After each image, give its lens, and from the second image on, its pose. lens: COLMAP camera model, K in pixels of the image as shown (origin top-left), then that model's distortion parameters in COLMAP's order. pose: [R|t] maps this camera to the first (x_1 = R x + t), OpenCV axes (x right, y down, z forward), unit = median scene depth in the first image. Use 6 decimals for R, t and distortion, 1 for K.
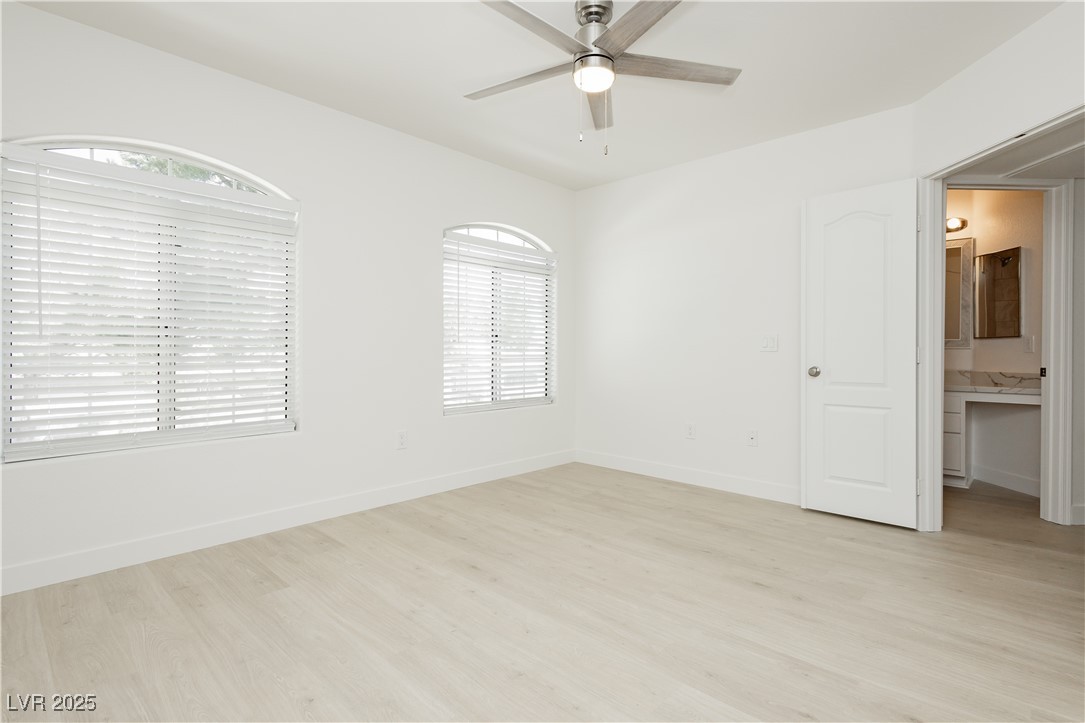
lens RADIAL K [[503.8, 0, 546.3], [0, 503.8, 357.8], [0, 0, 1]] dist [0.002800, -0.000146]
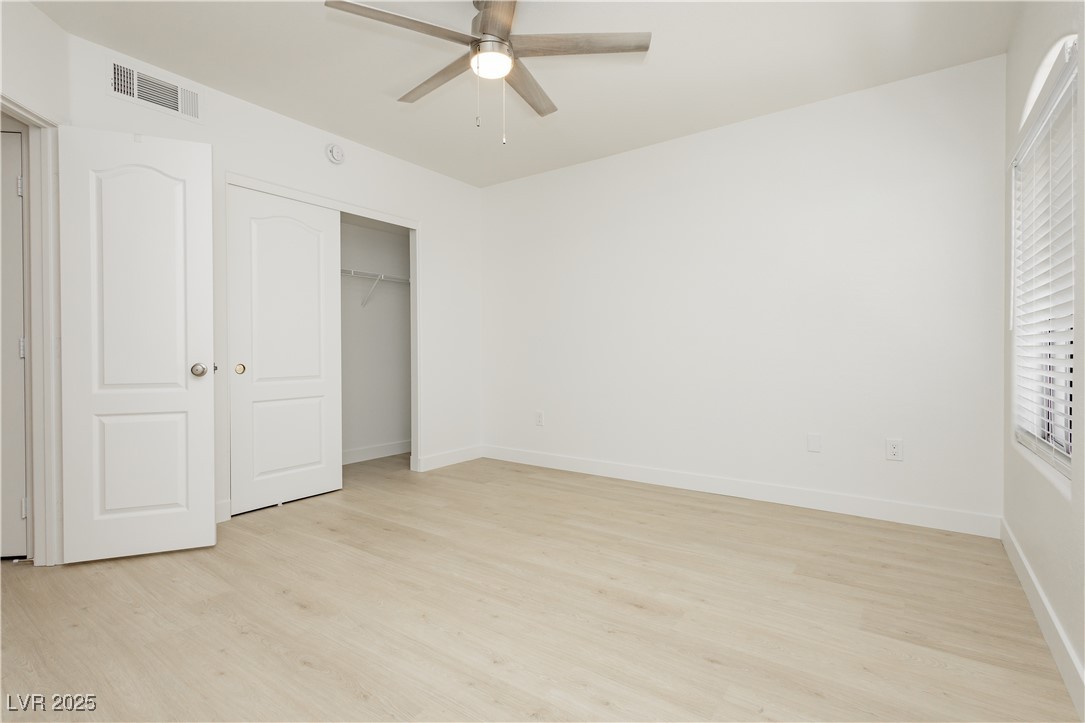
lens RADIAL K [[503.8, 0, 547.2], [0, 503.8, 355.0], [0, 0, 1]] dist [0.002800, -0.000146]
pose [[-0.983670, 0.005059, -0.179910, 0.159784], [0.000842, 0.999723, 0.023507, -0.010468], [0.179979, 0.022971, -0.983402, 1.926630]]
